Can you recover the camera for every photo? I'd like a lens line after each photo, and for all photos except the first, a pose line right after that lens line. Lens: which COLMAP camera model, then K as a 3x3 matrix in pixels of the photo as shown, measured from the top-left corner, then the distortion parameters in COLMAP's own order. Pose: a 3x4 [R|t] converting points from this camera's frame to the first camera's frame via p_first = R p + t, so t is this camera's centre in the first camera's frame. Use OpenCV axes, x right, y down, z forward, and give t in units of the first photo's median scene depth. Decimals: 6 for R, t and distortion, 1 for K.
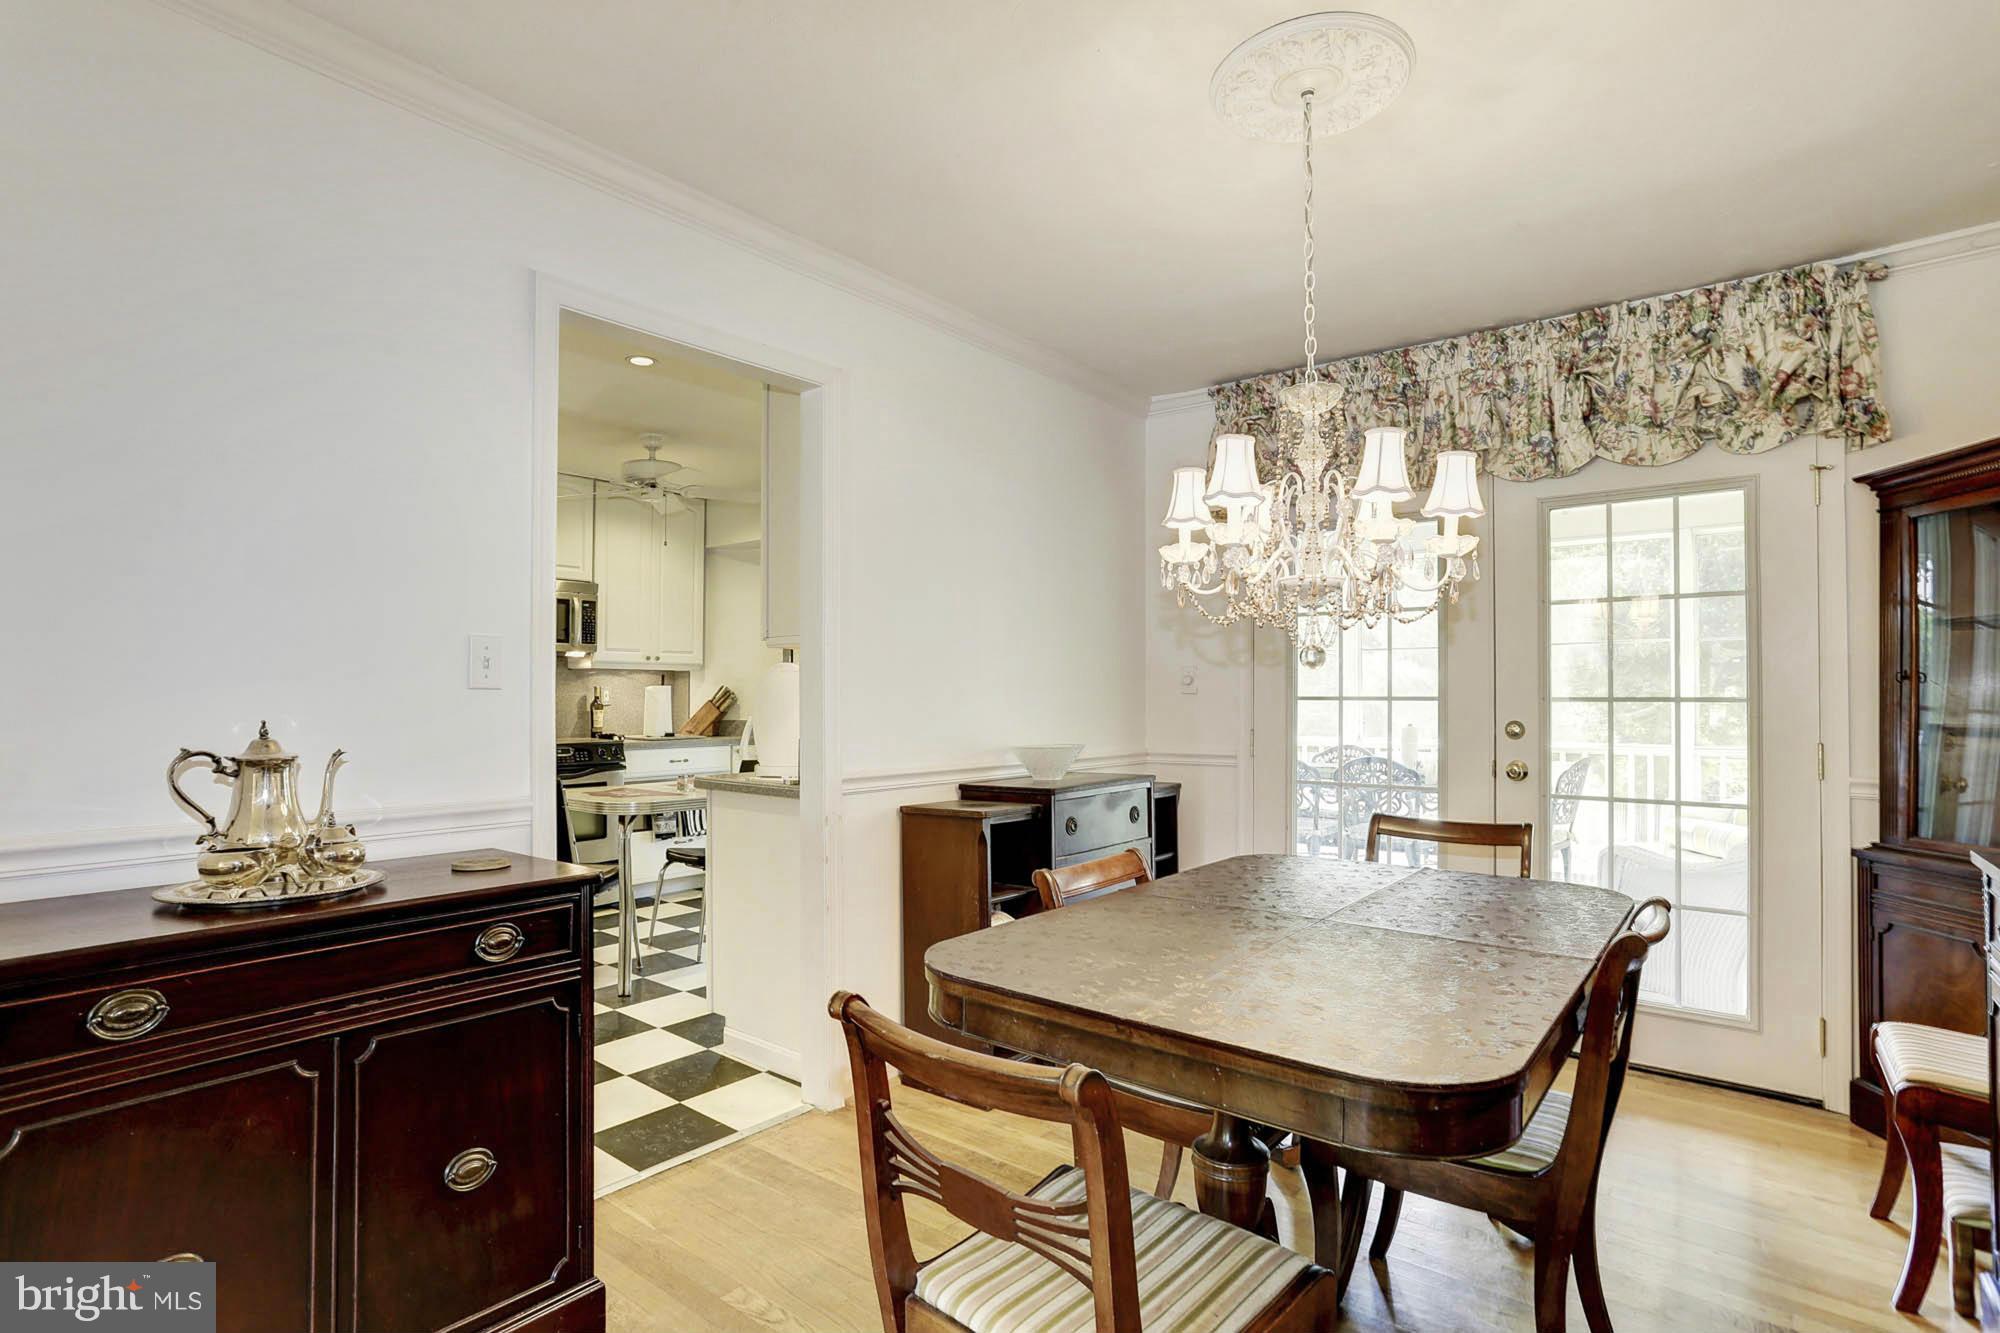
lens RADIAL K [[988.6, 0, 989.2], [0, 988.6, 677.9], [0, 0, 1]] dist [-0.063152, 0.036239]
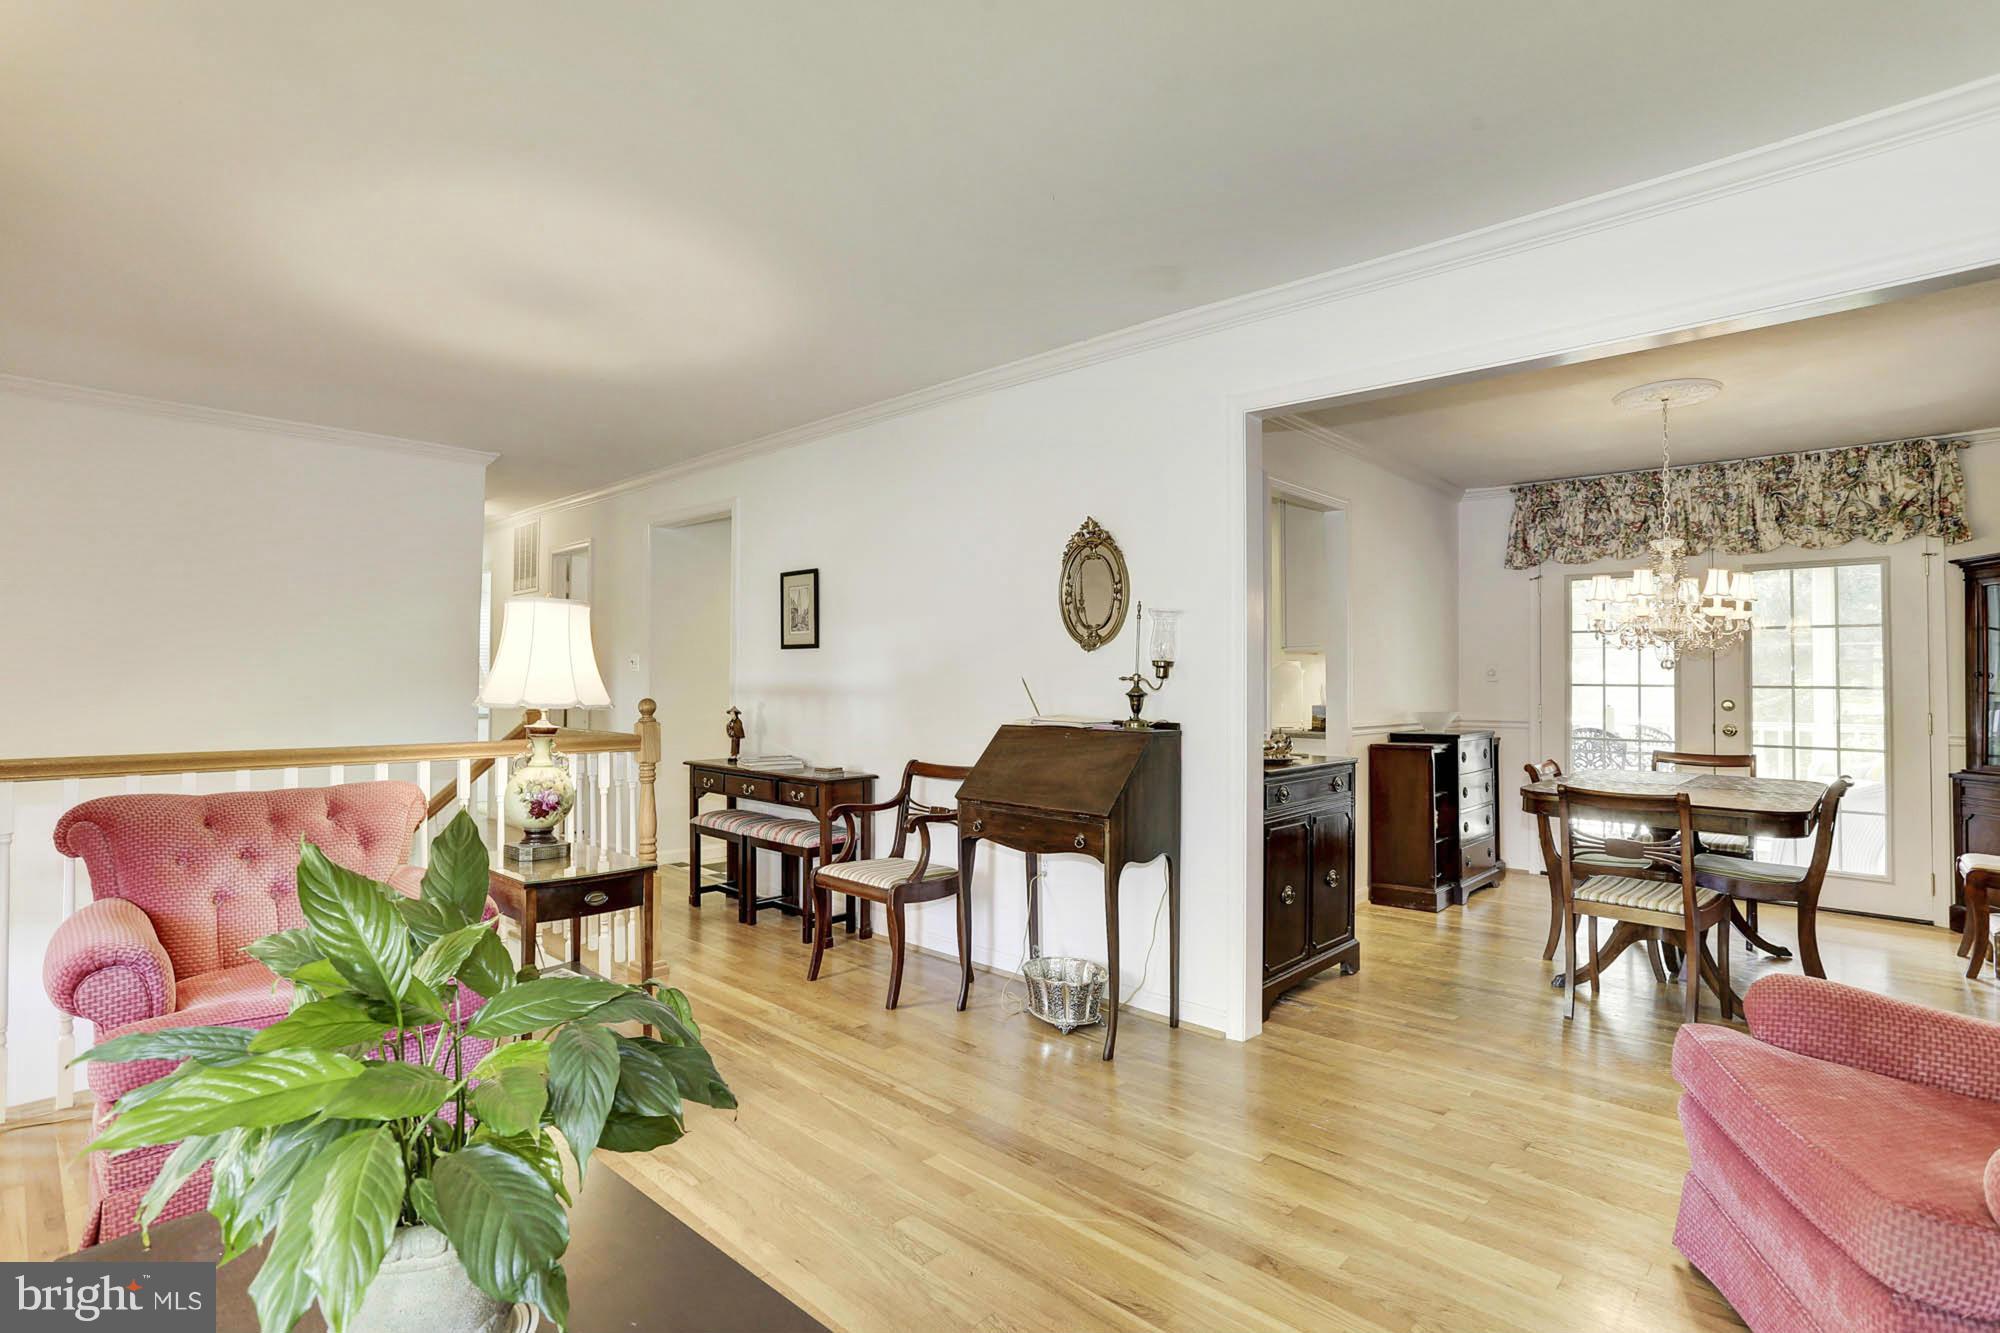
lens RADIAL K [[956.1, 0, 1009.3], [0, 956.1, 653.3], [0, 0, 1]] dist [-0.052997, 0.029376]
pose [[0.997209, 0.006354, -0.074390, -0.610076], [-0.007497, 0.999858, -0.015105, -0.001806], [0.074283, 0.015621, 0.997115, -0.736021]]
